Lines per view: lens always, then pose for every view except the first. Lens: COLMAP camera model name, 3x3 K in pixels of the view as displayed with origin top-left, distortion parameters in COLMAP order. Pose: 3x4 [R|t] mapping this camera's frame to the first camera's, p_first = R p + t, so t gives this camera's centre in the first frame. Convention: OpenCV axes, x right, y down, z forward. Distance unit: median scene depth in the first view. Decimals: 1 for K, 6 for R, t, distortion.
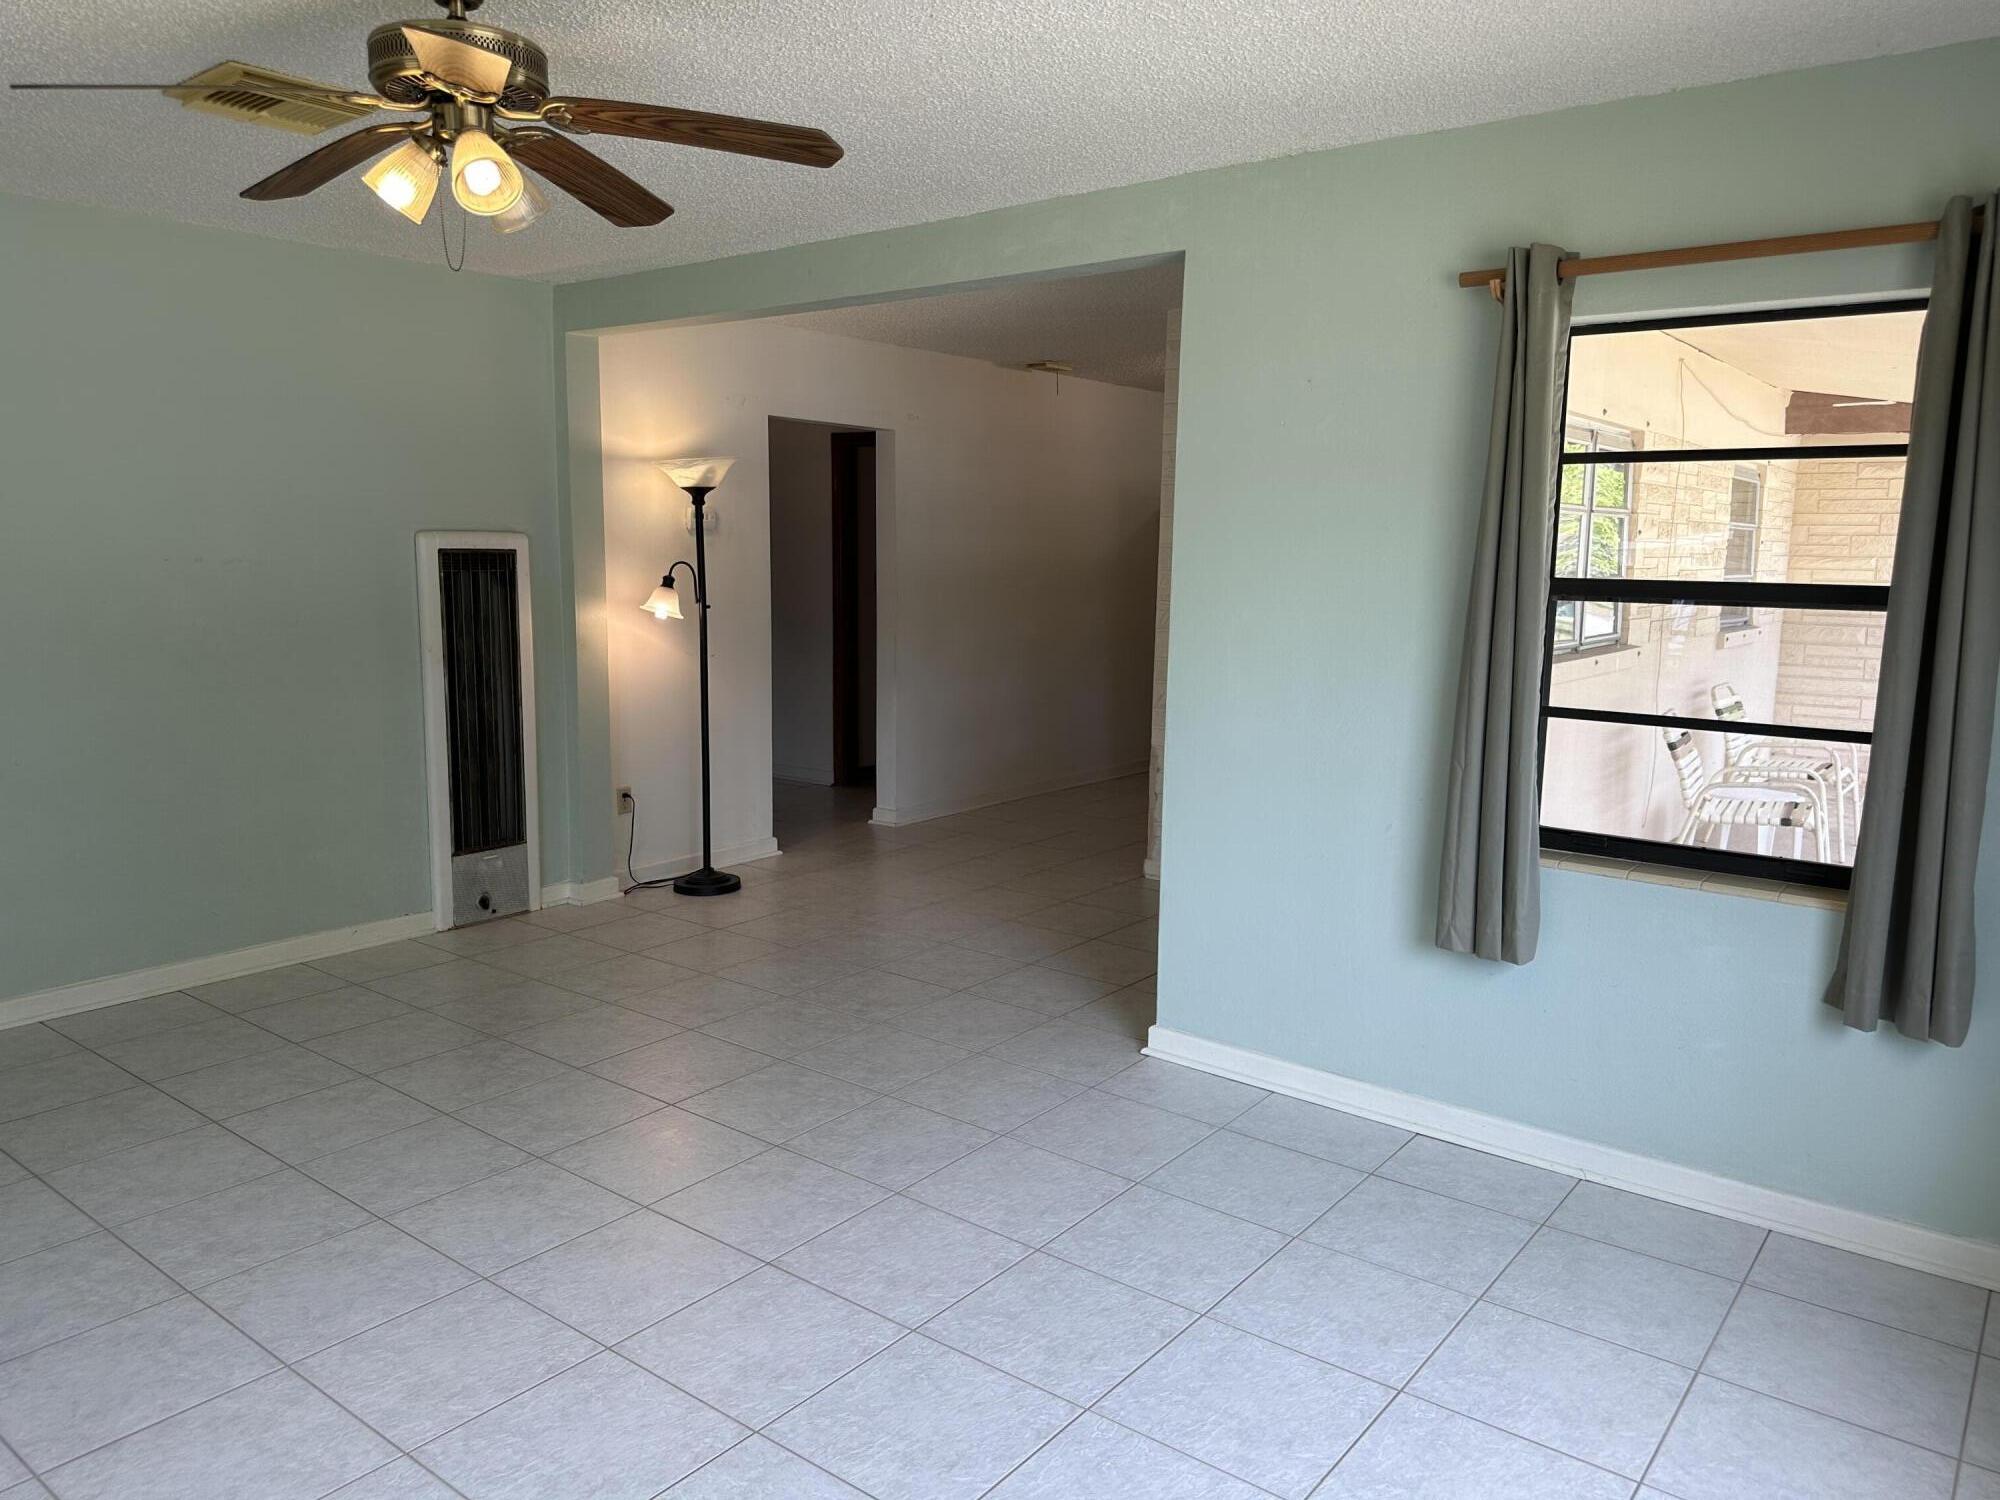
lens RADIAL K [[1401.0, 0, 988.7], [0, 1401.0, 756.8], [0, 0, 1]] dist [0.097583, -0.123894]
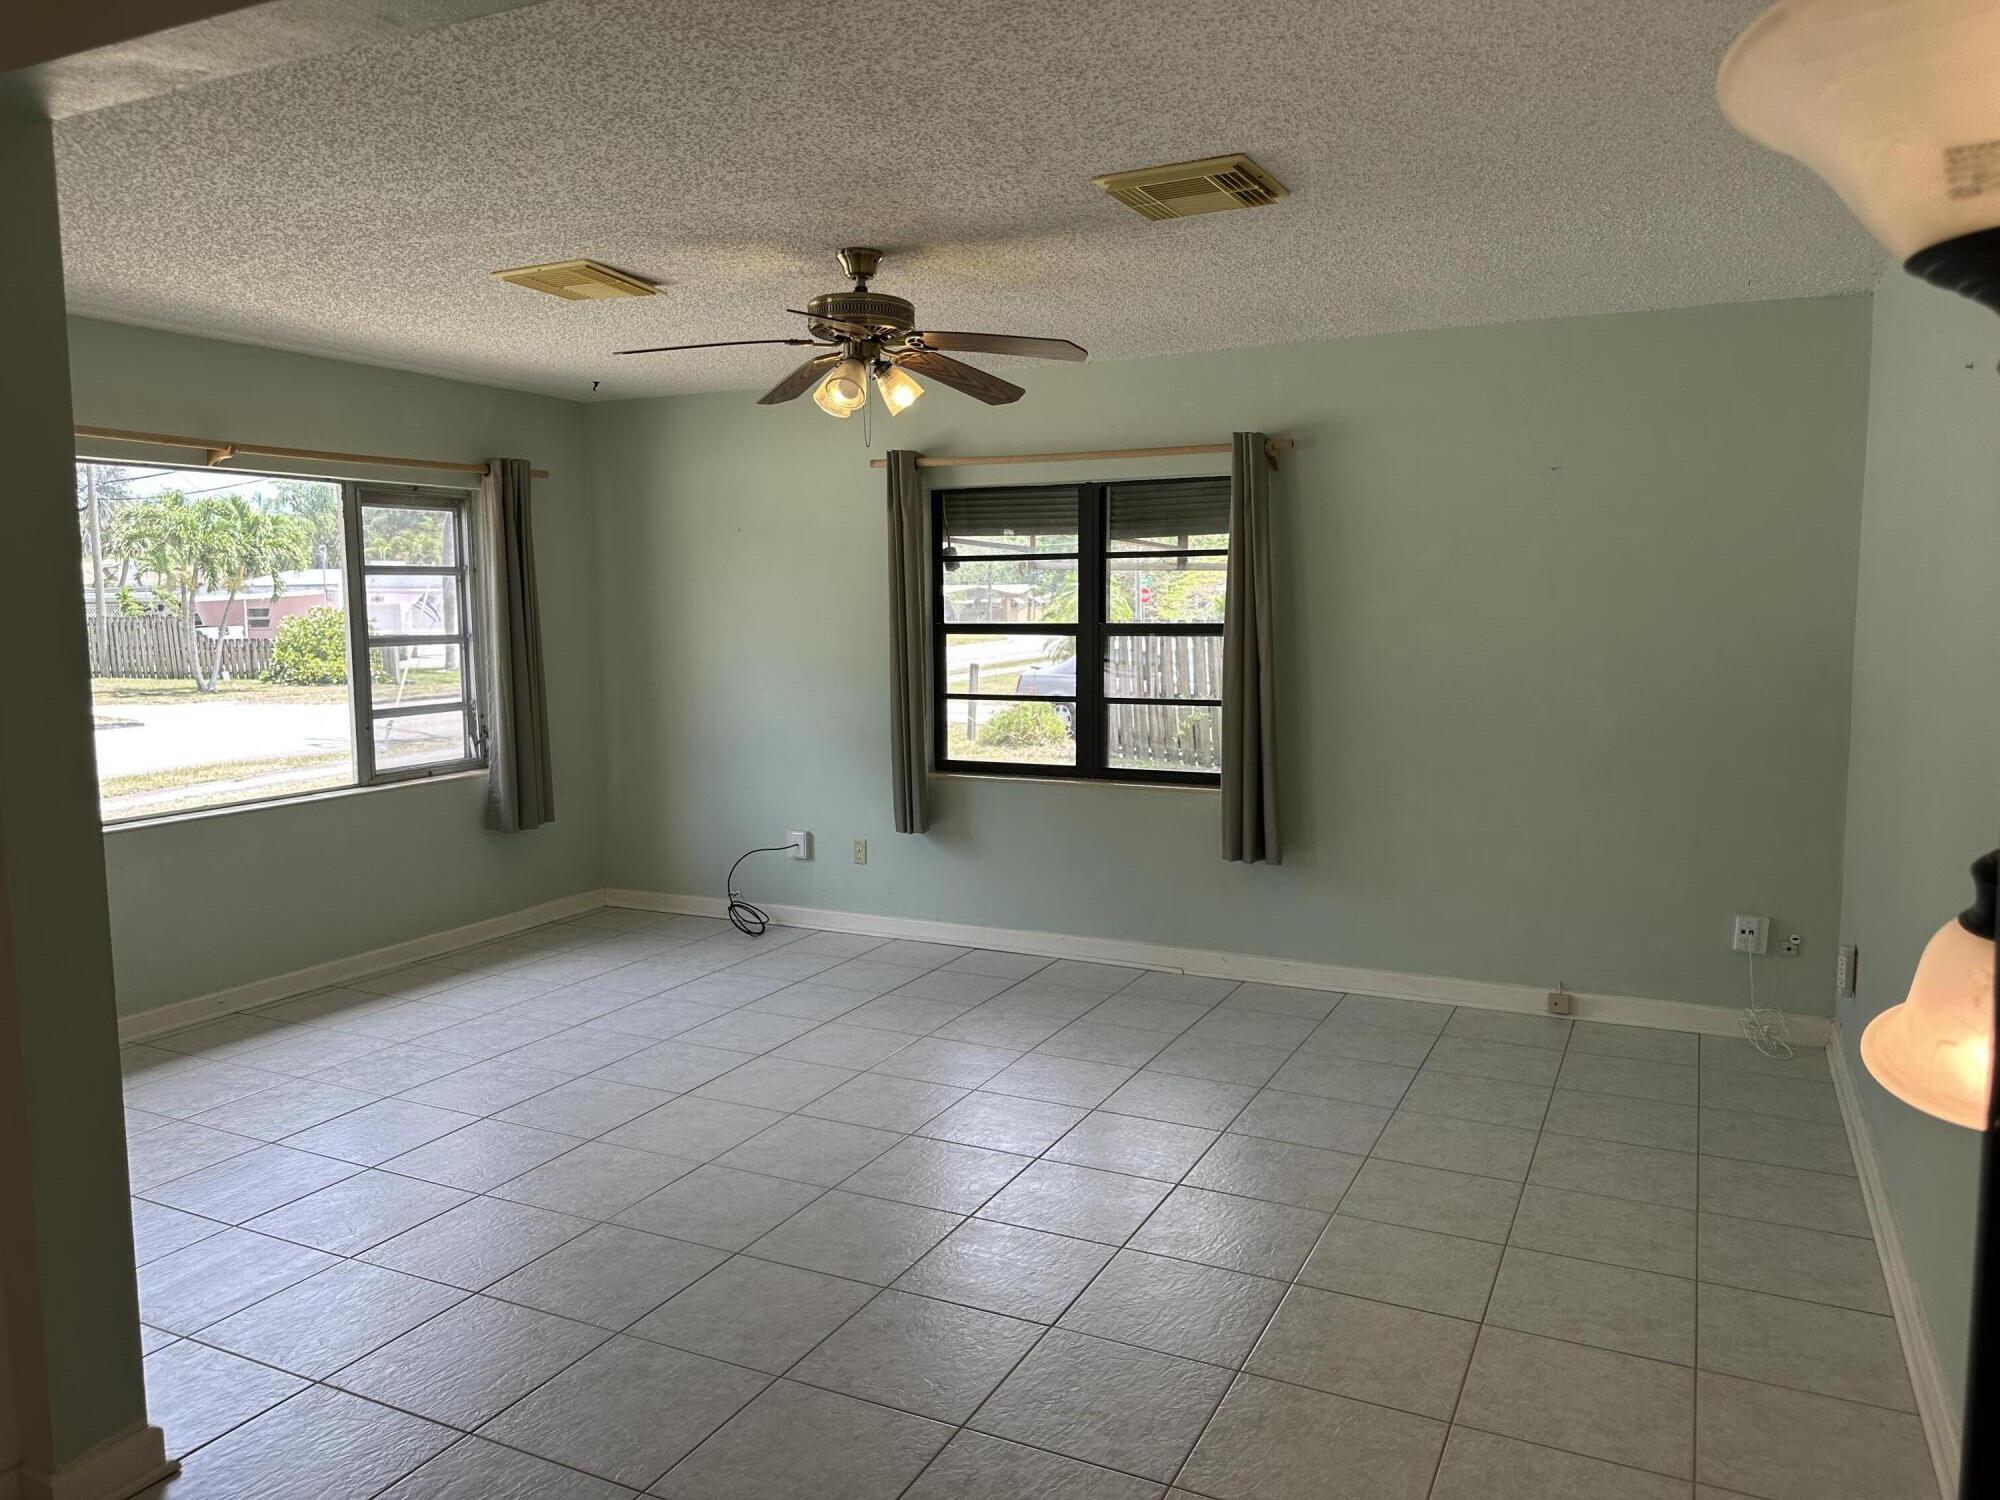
lens RADIAL K [[1401.0, 0, 988.7], [0, 1401.0, 756.8], [0, 0, 1]] dist [0.097583, -0.123894]
pose [[-0.979256, 0.017882, -0.201836, -0.108675], [-0.034285, 0.967113, 0.252026, -0.242245], [0.199705, 0.253718, -0.946438, 1.552364]]
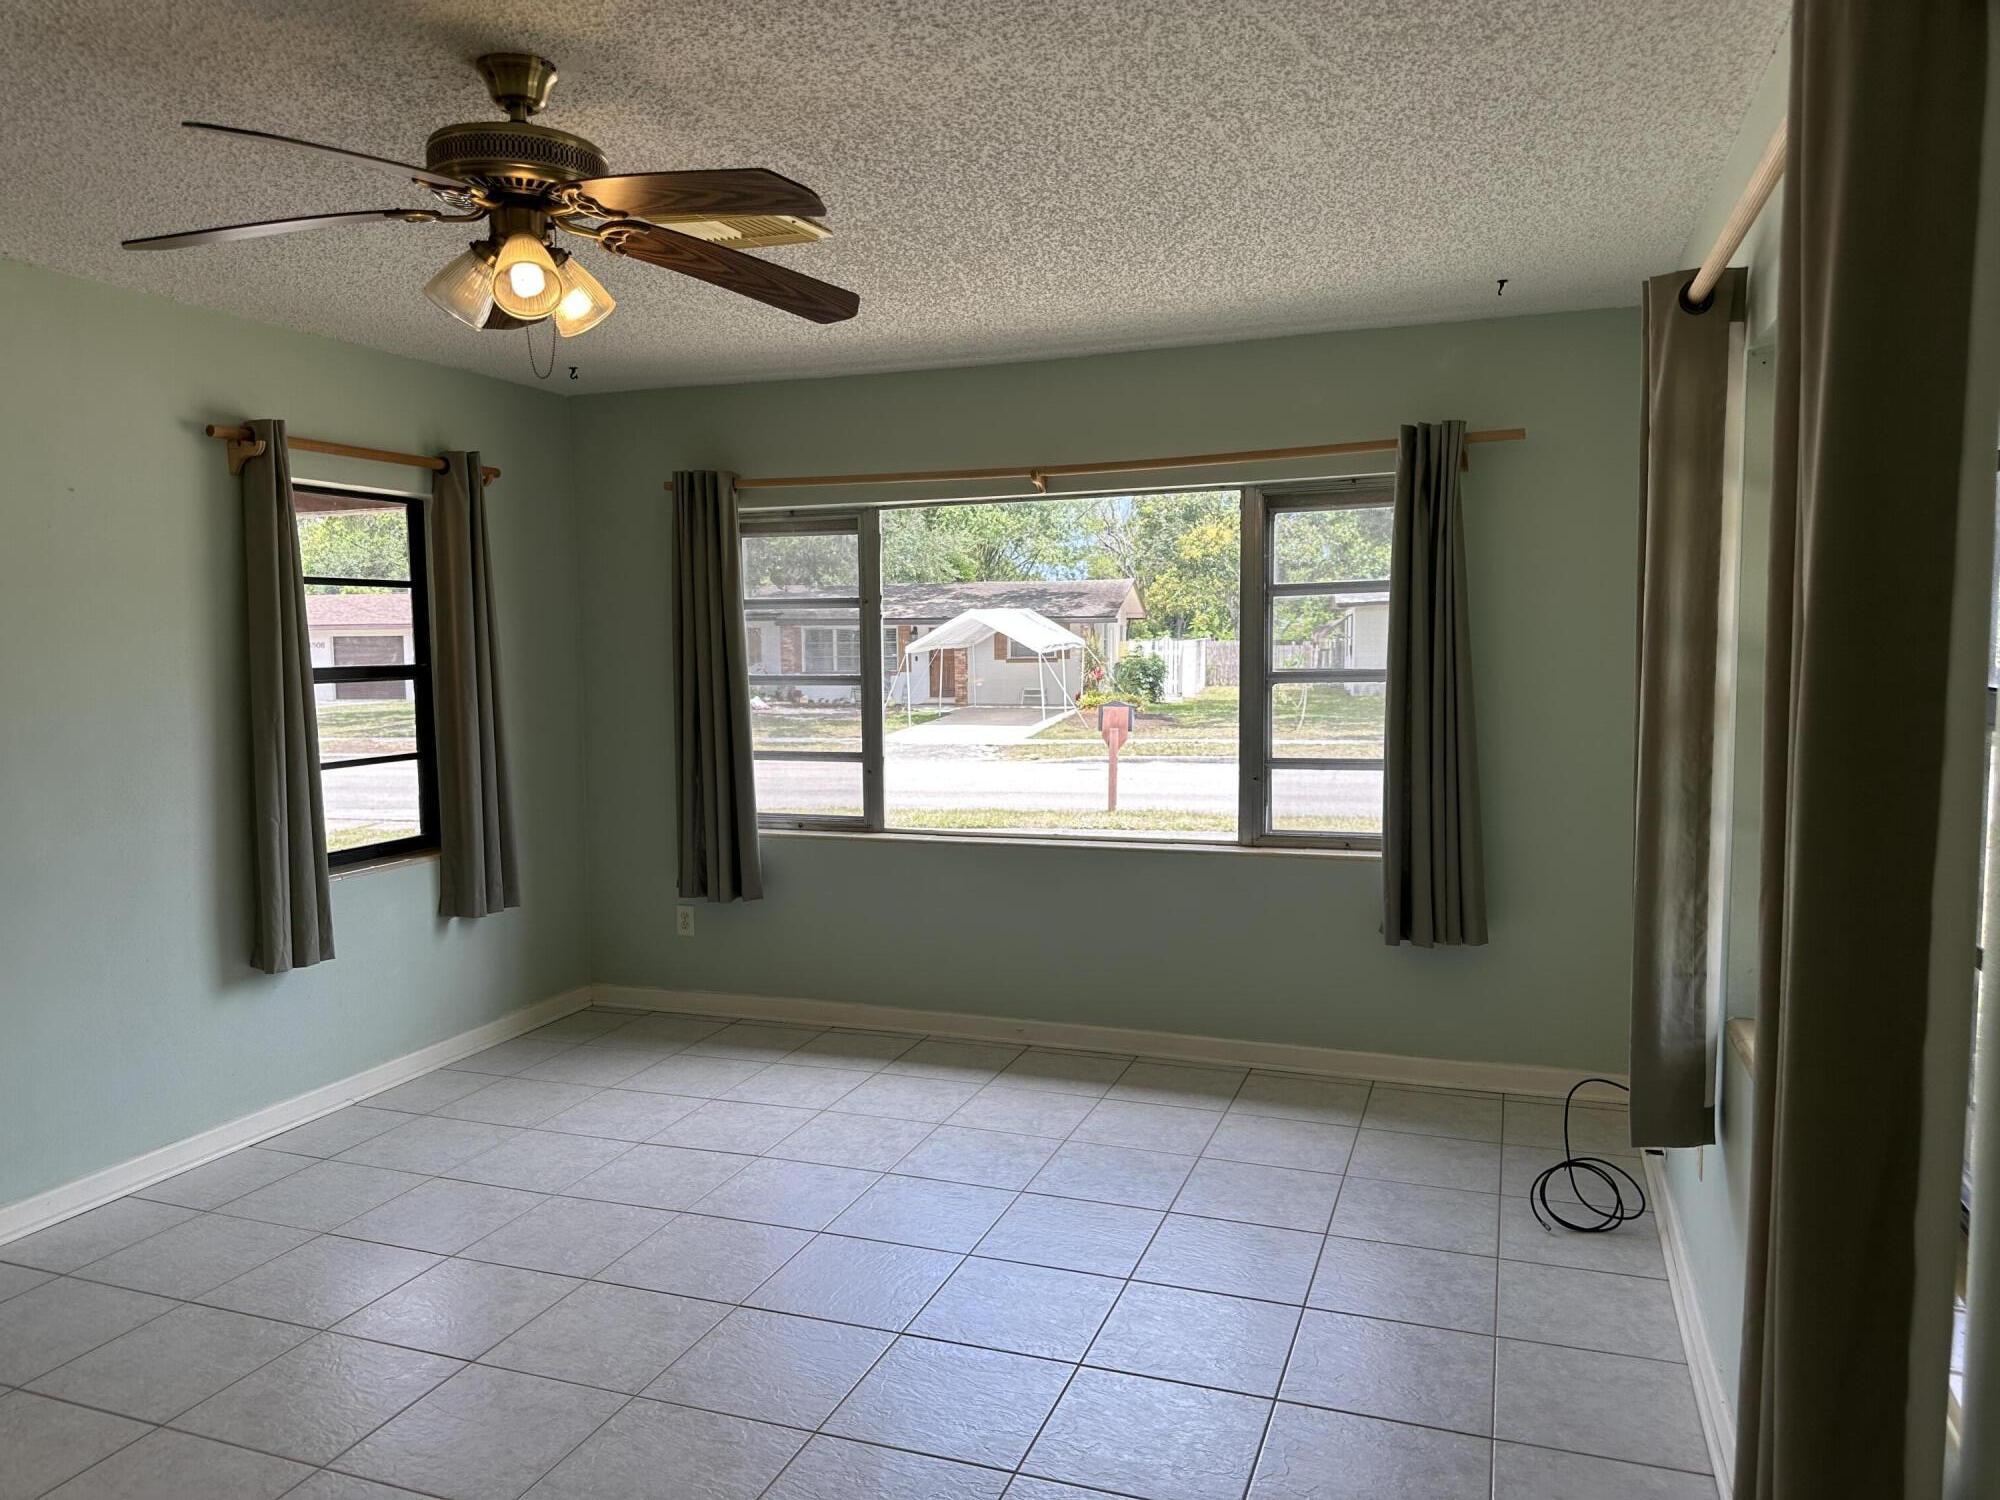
lens RADIAL K [[1401.0, 0, 988.7], [0, 1401.0, 756.8], [0, 0, 1]] dist [0.097583, -0.123894]
pose [[-0.309606, -0.087852, 0.946798, -0.838517], [0.148124, 0.979111, 0.139287, -0.104474], [-0.939257, 0.183368, -0.290125, 0.618582]]
